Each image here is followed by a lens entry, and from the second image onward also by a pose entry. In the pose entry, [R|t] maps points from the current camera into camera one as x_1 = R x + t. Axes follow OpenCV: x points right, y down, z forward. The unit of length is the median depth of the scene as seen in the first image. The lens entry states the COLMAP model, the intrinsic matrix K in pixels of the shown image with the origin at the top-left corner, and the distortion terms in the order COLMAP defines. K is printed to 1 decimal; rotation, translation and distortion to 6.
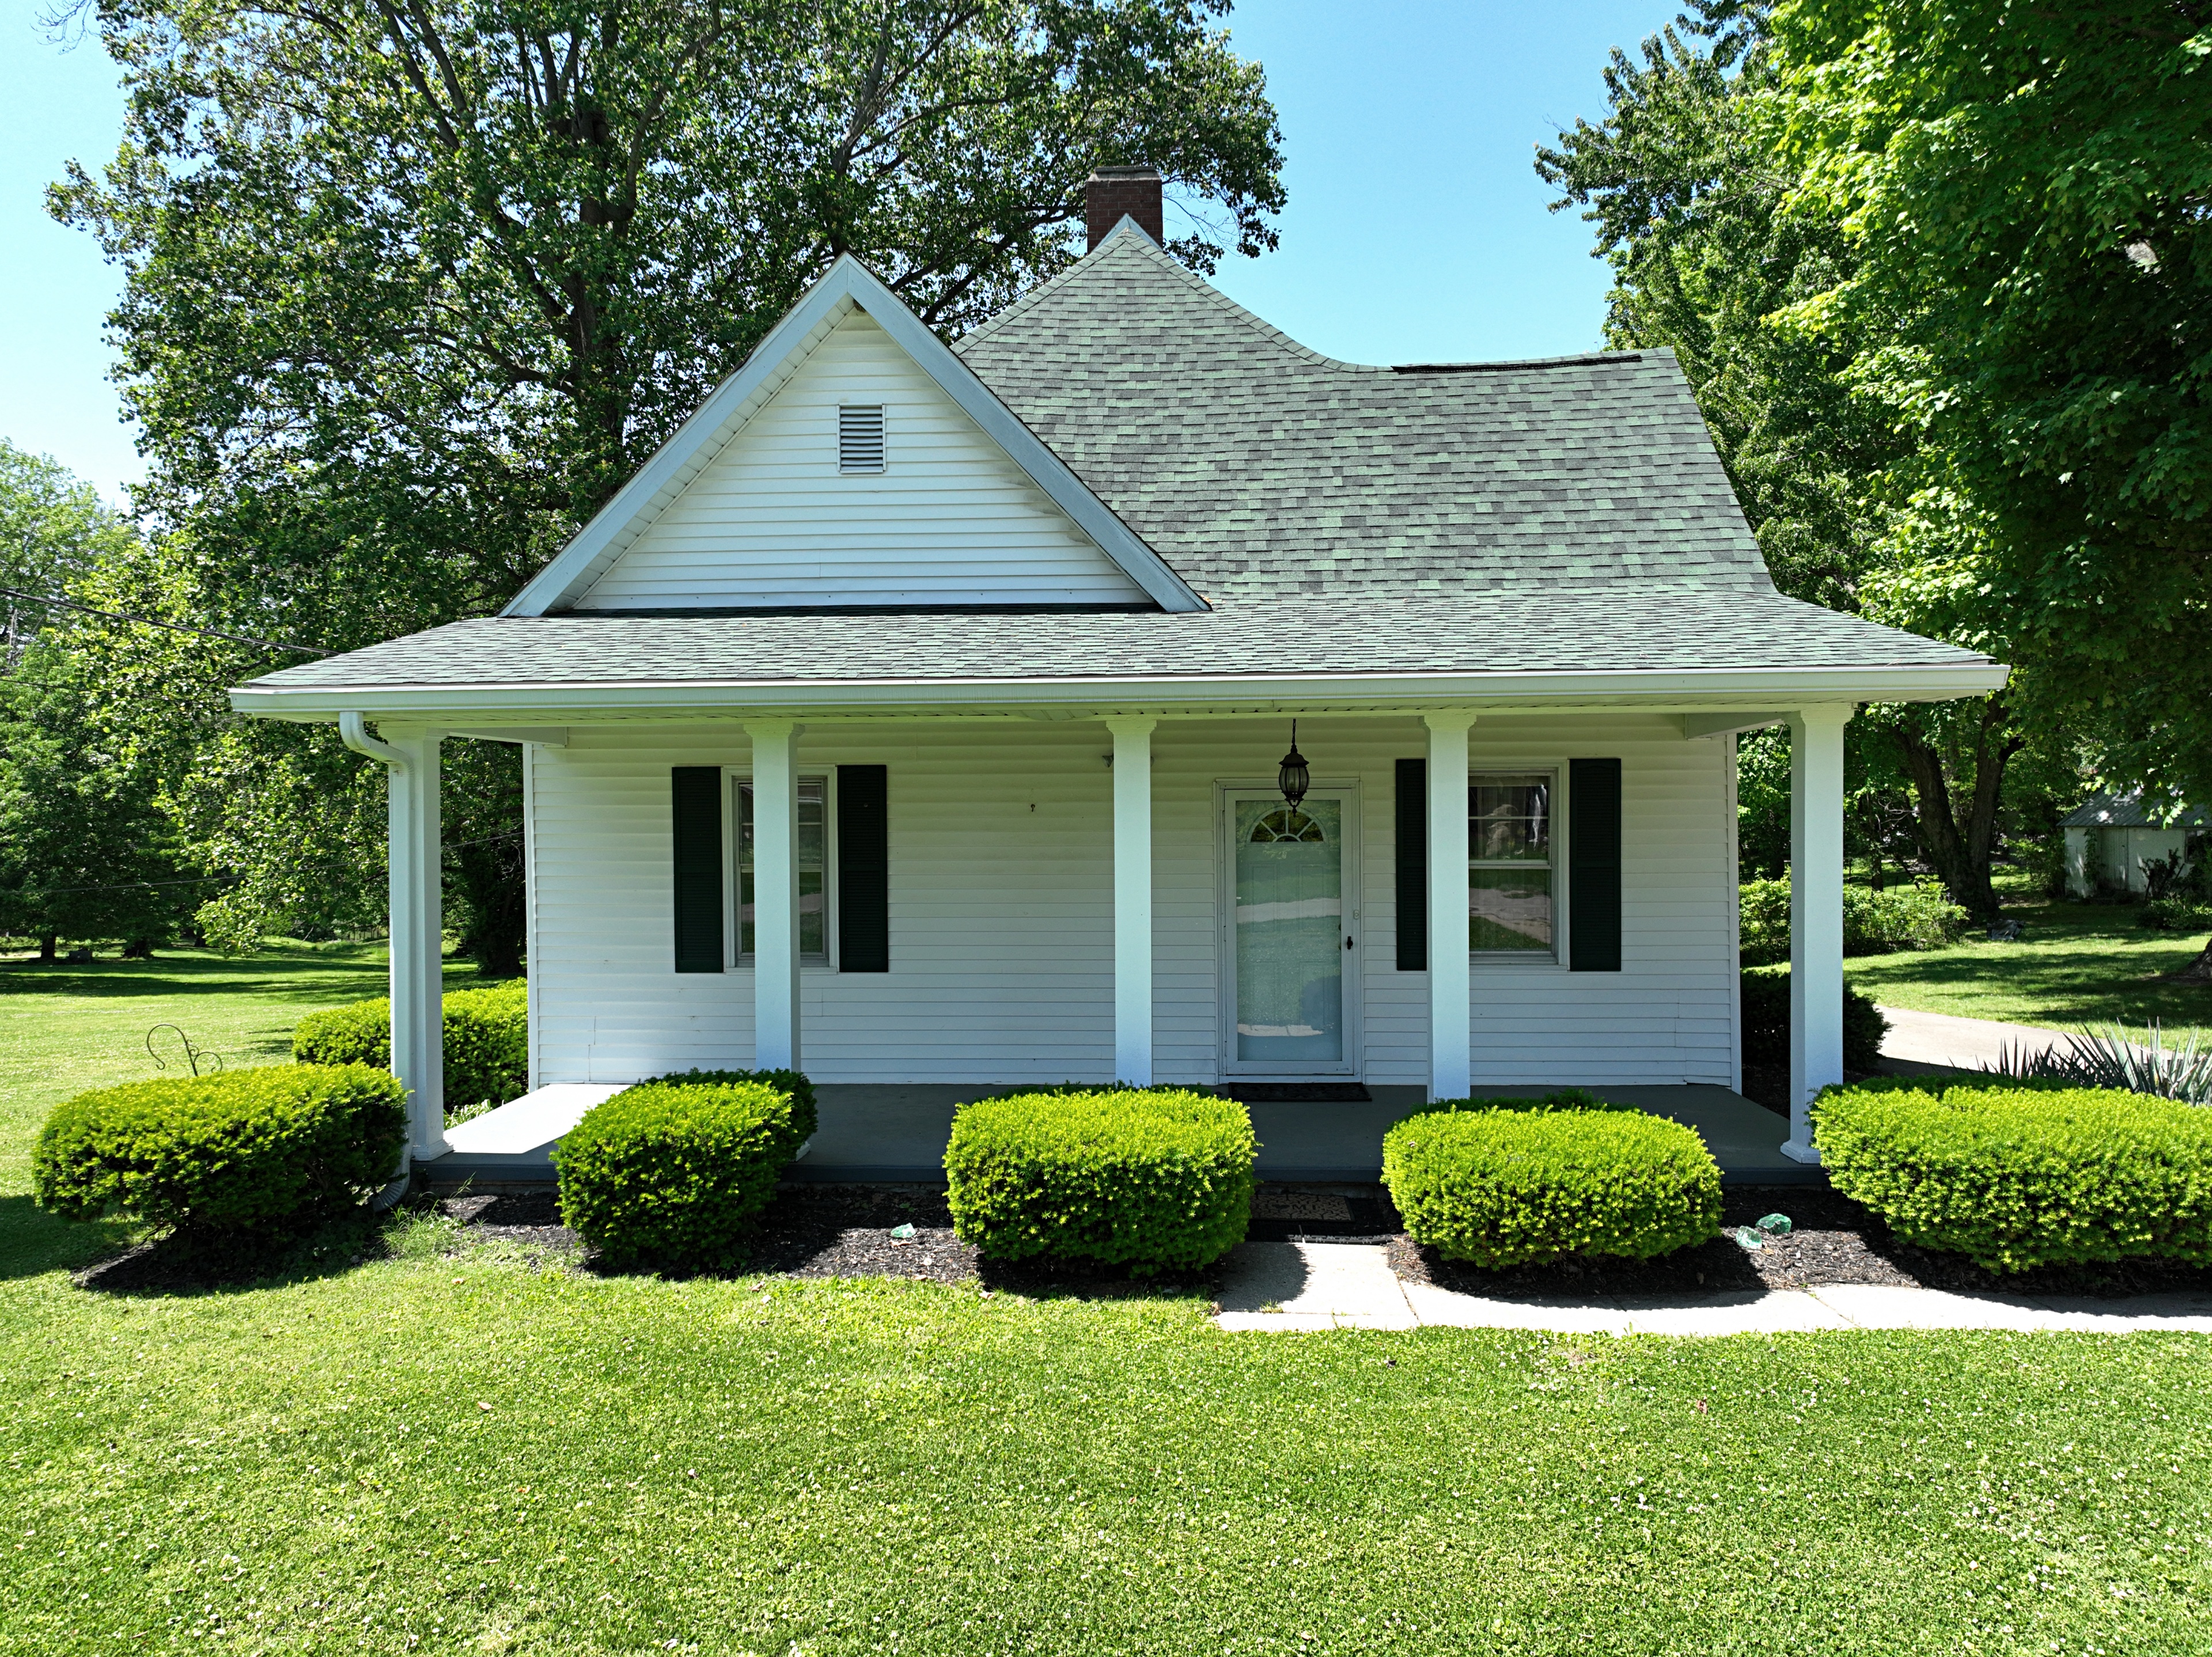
lens RADIAL K [[1533.4, 0, 1081.0], [0, 1533.4, 822.0], [0, 0, 1]] dist [0.002528, 0.003507]
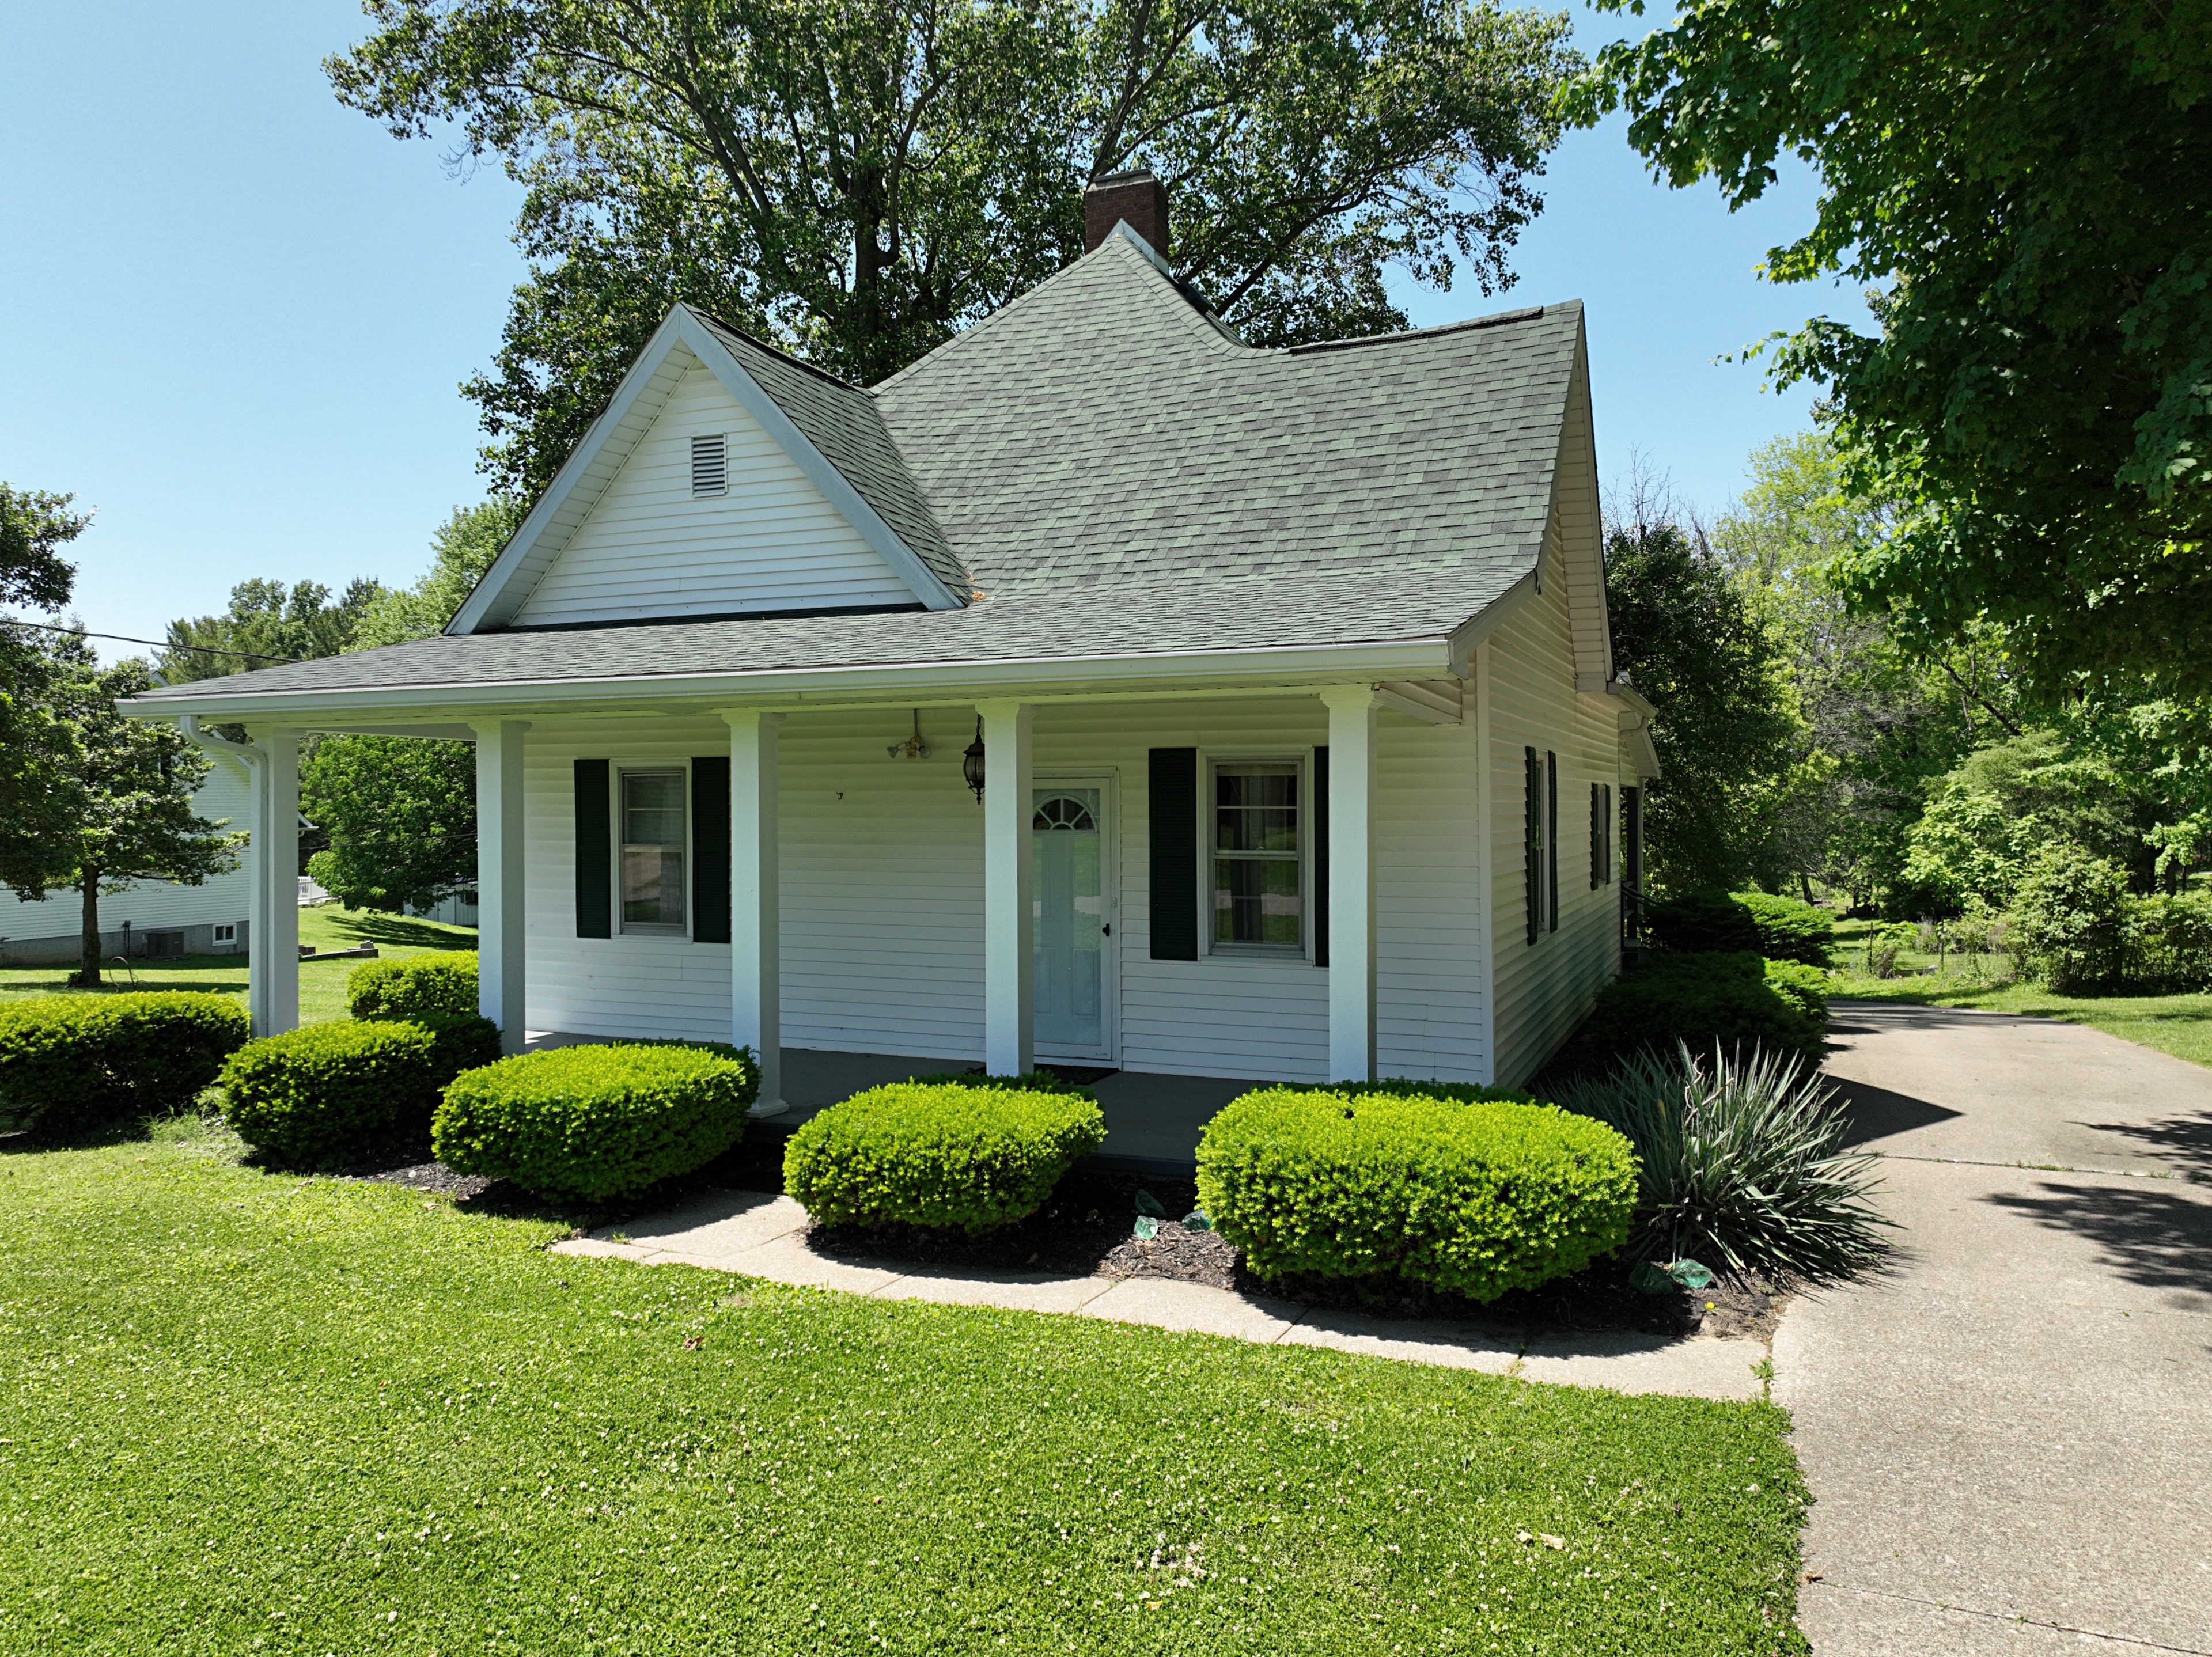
lens RADIAL K [[1533.4, 0, 1076.4], [0, 1533.4, 821.0], [0, 0, 1]] dist [0.002528, 0.003507]
pose [[0.940582, 0.008584, -0.339459, 0.497151], [-0.008515, 0.999962, 0.001691, 0.005397], [0.339460, 0.001300, 0.940619, 0.039600]]
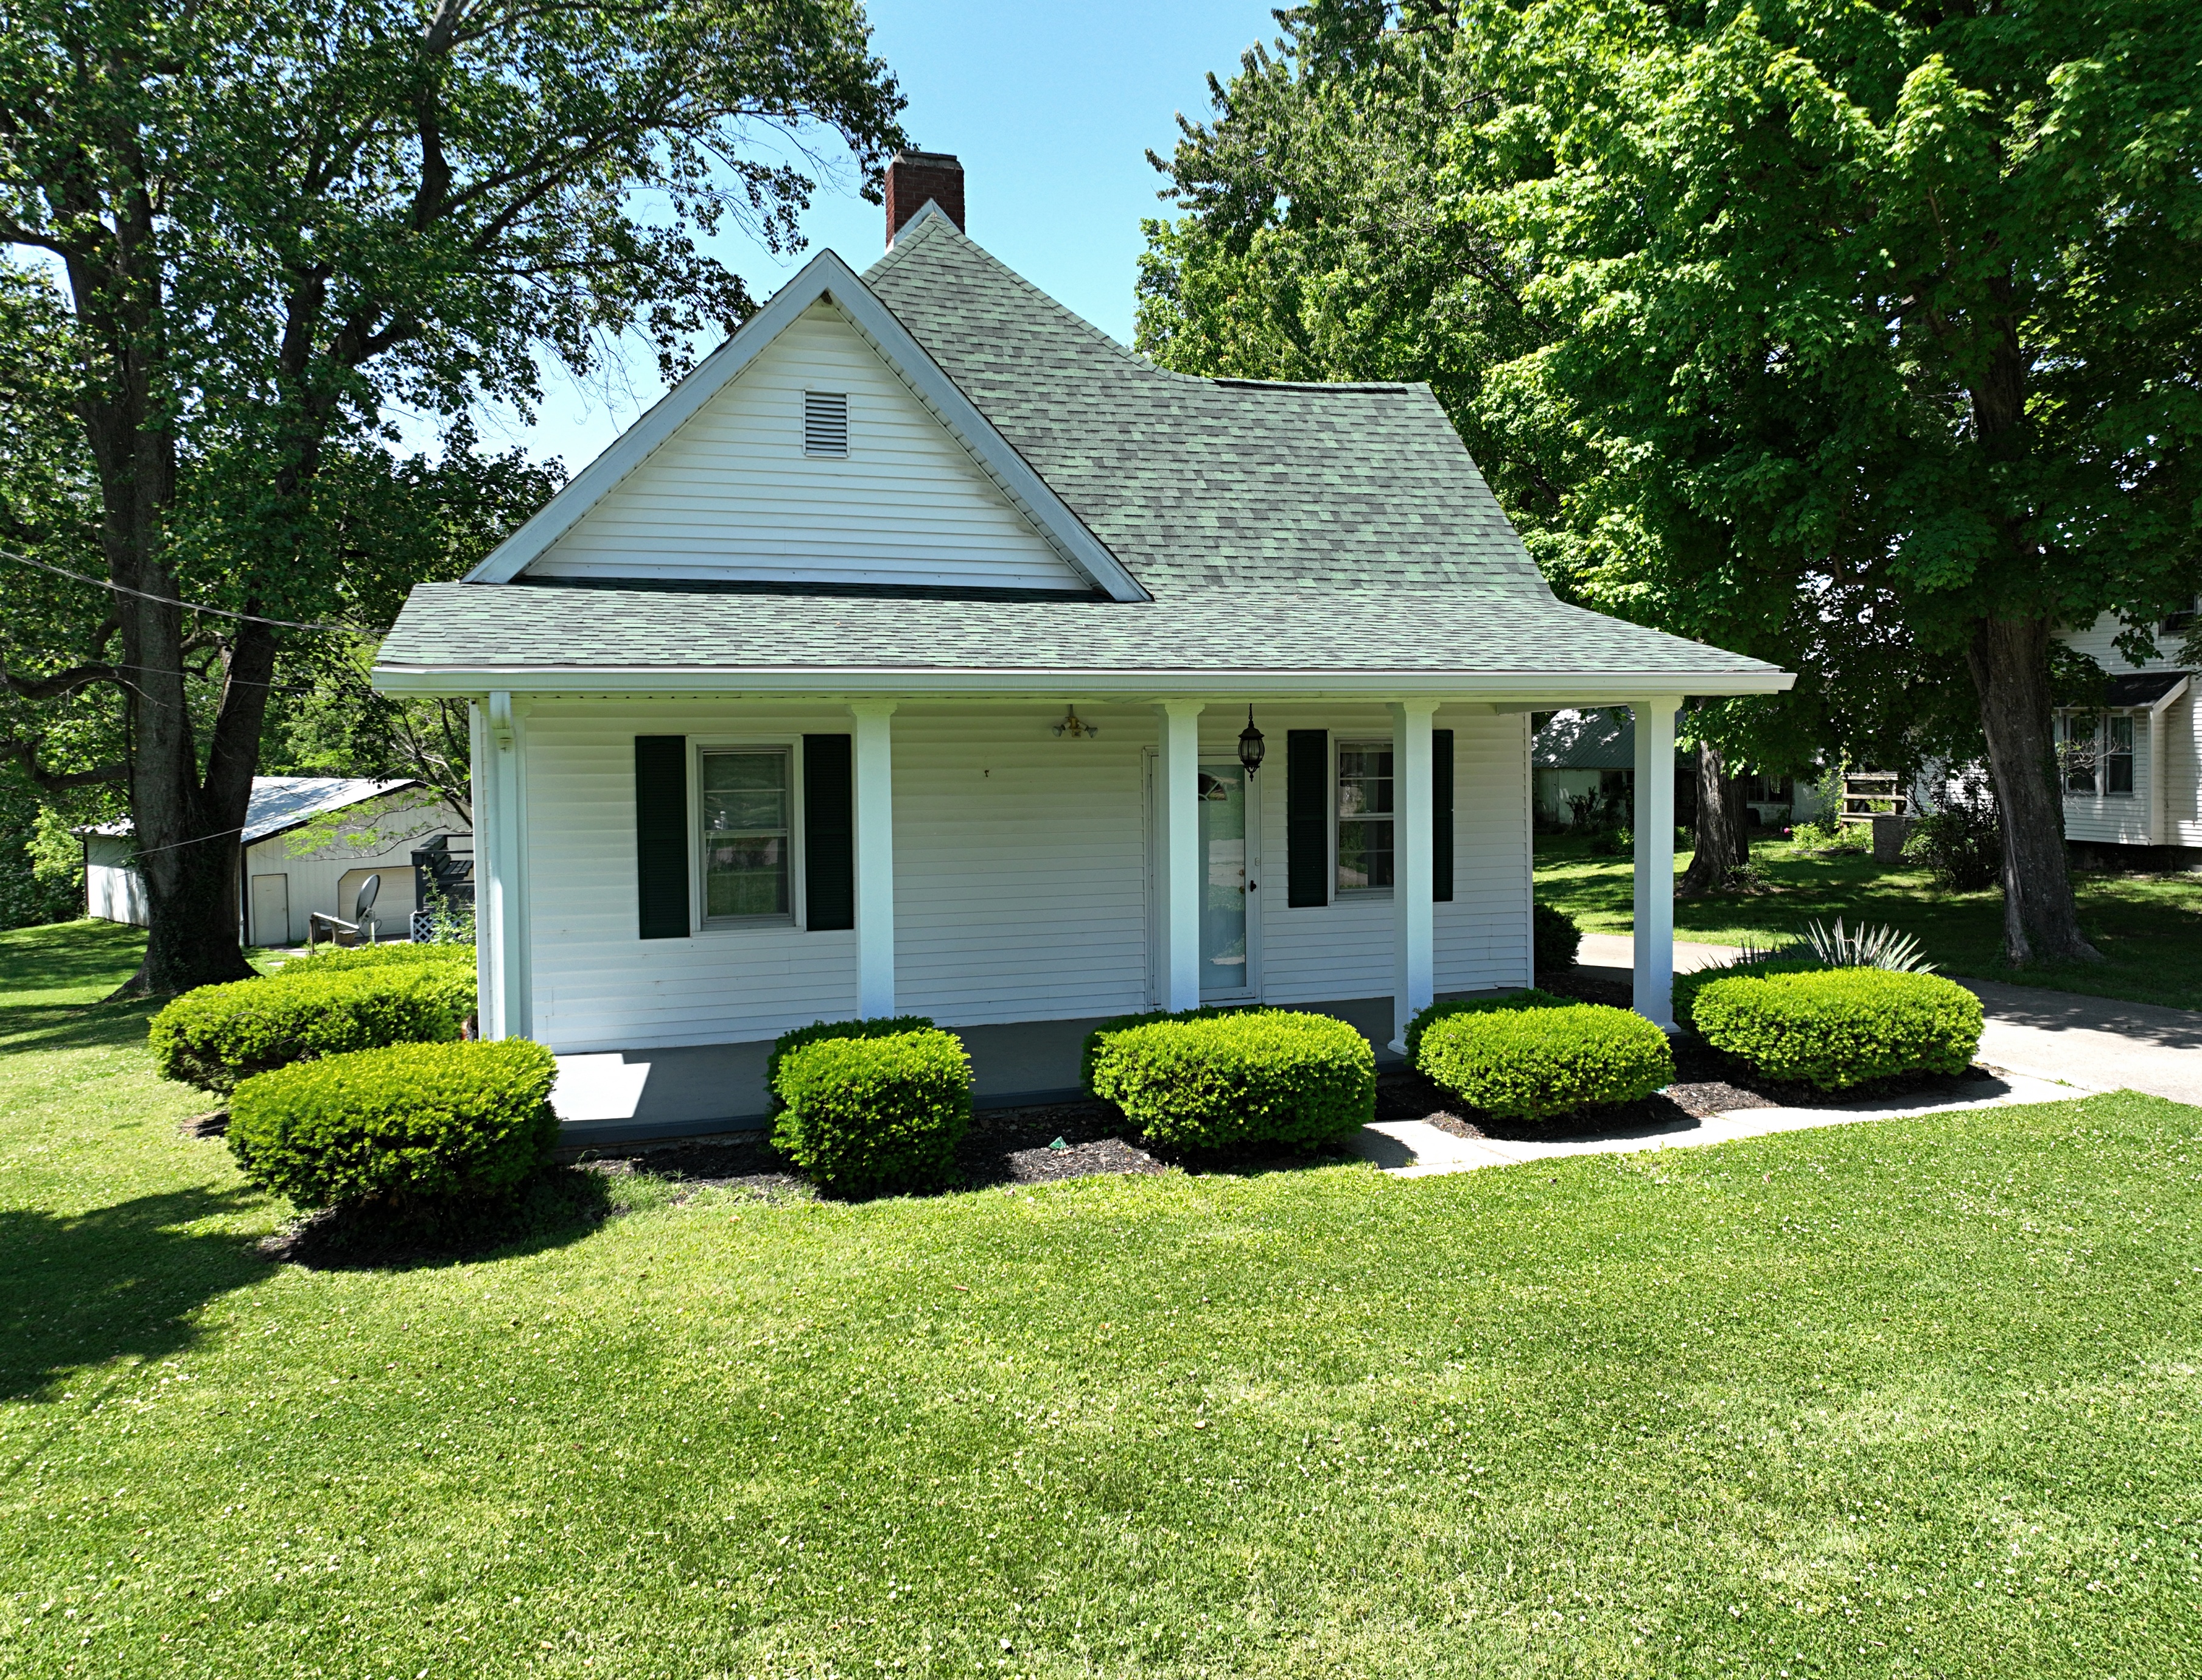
lens RADIAL K [[1626.0, 0, 1130.5], [0, 1626.0, 794.5], [0, 0, 1]] dist [0.003474, -0.002445]
pose [[0.925588, -0.014030, 0.378272, -0.380148], [0.006871, 0.999771, 0.020270, -0.017184], [-0.378470, -0.016163, 0.925472, -0.117754]]
